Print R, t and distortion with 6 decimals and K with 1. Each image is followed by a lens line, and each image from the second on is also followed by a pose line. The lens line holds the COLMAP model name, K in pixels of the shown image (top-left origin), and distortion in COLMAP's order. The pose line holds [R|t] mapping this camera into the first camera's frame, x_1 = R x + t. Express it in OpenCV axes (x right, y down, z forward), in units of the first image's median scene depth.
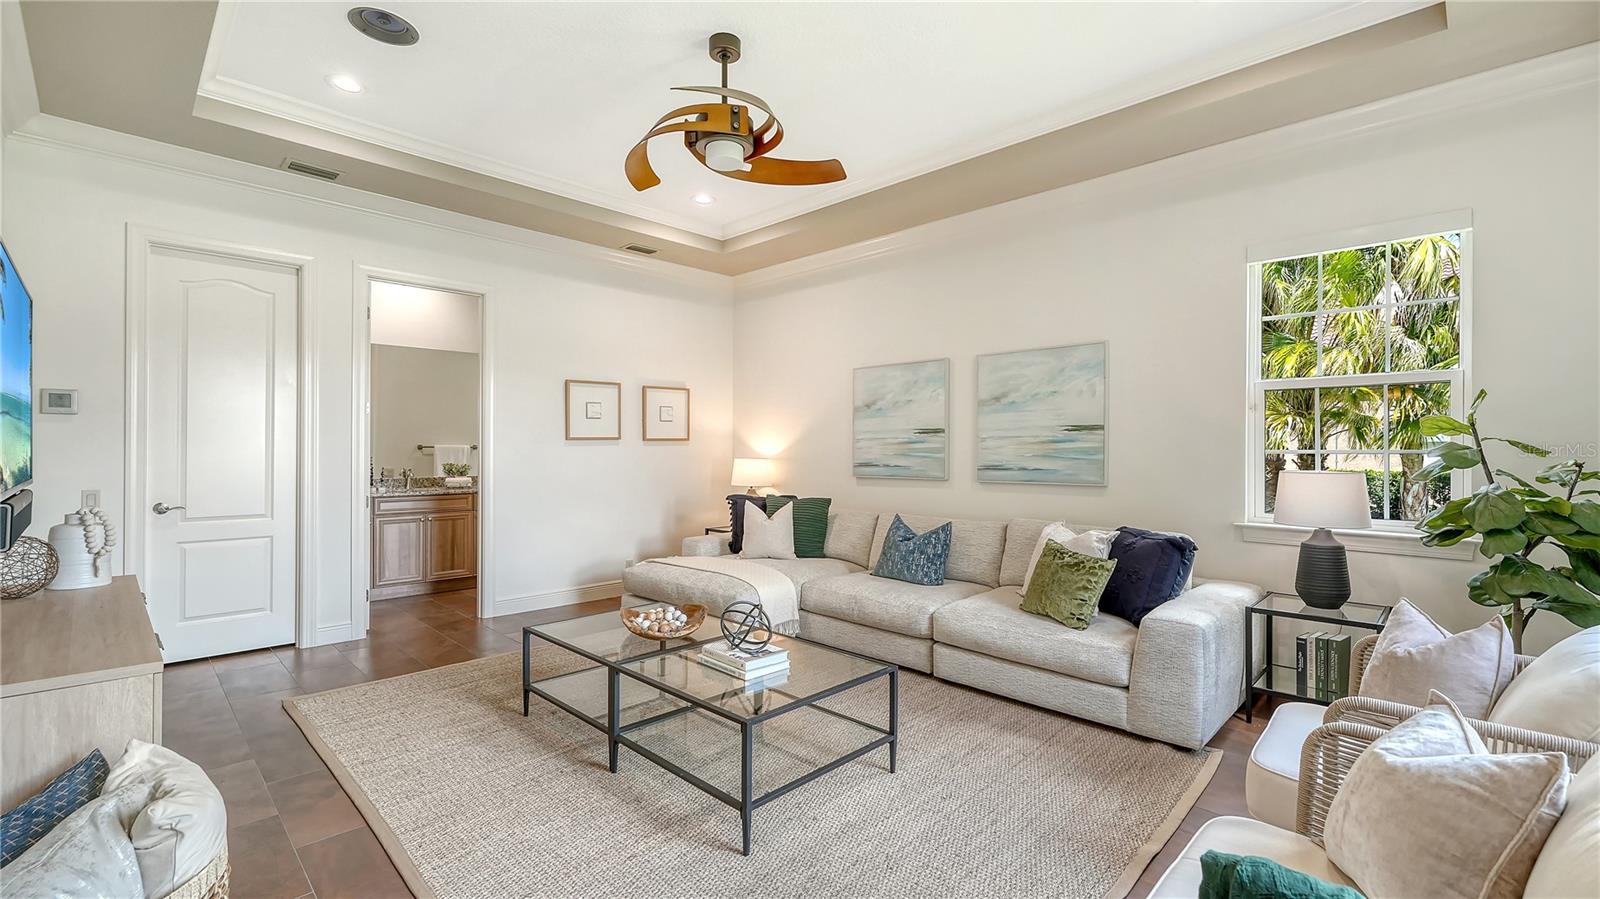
lens RADIAL K [[696.7, 0, 799.6], [0, 696.7, 452.4], [0, 0, 1]] dist [-0.011027, 0.001194]
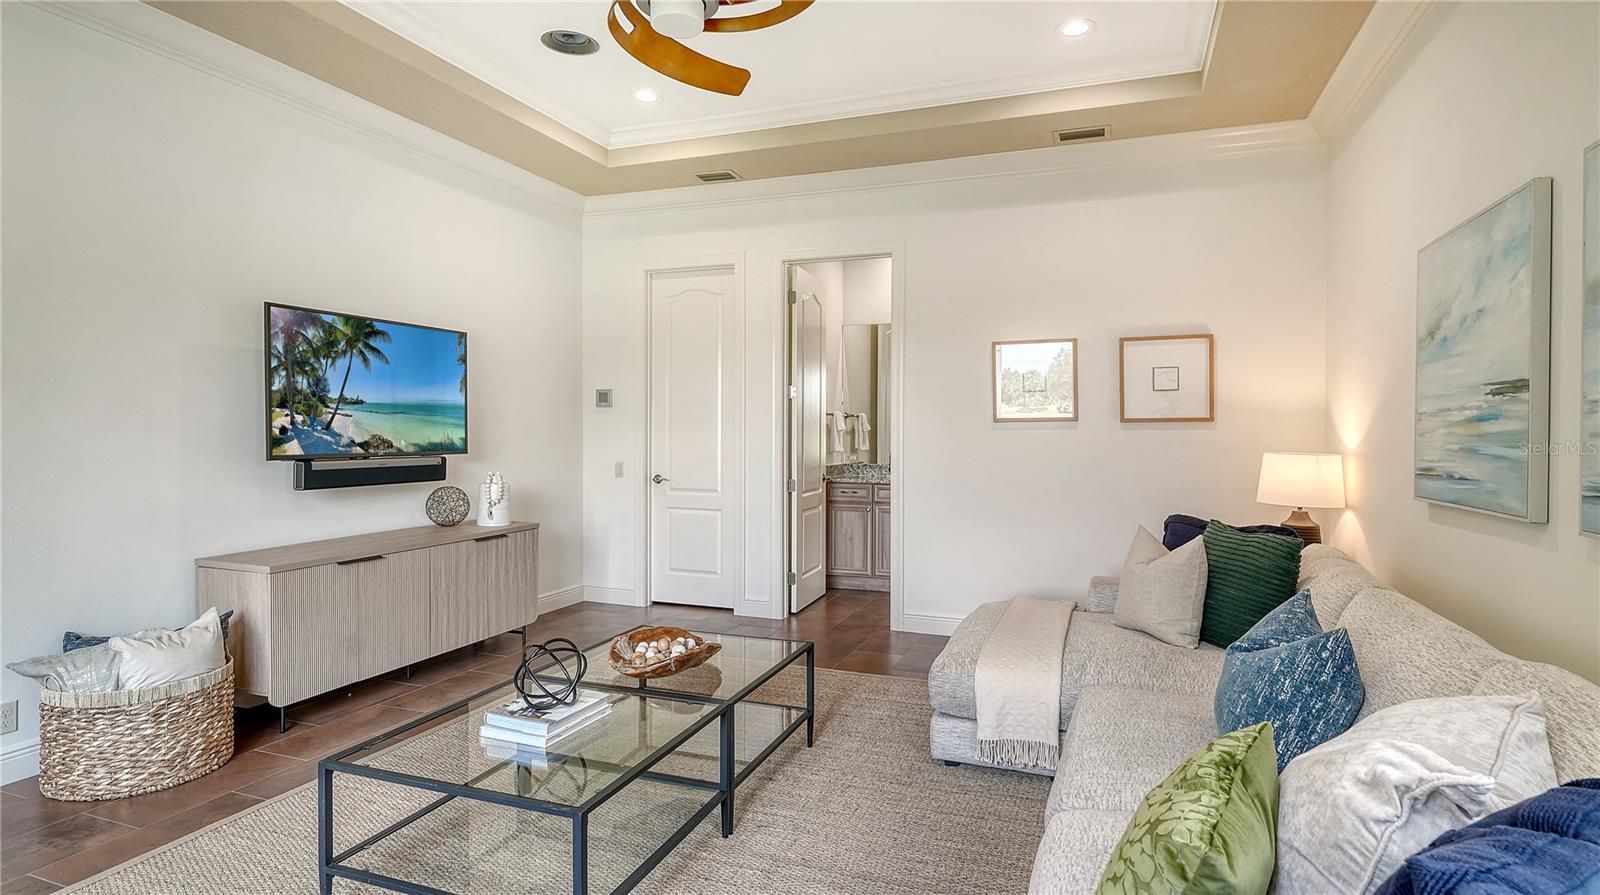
lens RADIAL K [[845.2, 0, 801.2], [0, 845.2, 454.1], [0, 0, 1]] dist [0.005315, 0.000356]
pose [[0.380737, 0.023976, -0.924372, 0.432845], [-0.010694, 0.999711, 0.021526, -0.001093], [0.924621, 0.001690, 0.380884, 0.455236]]
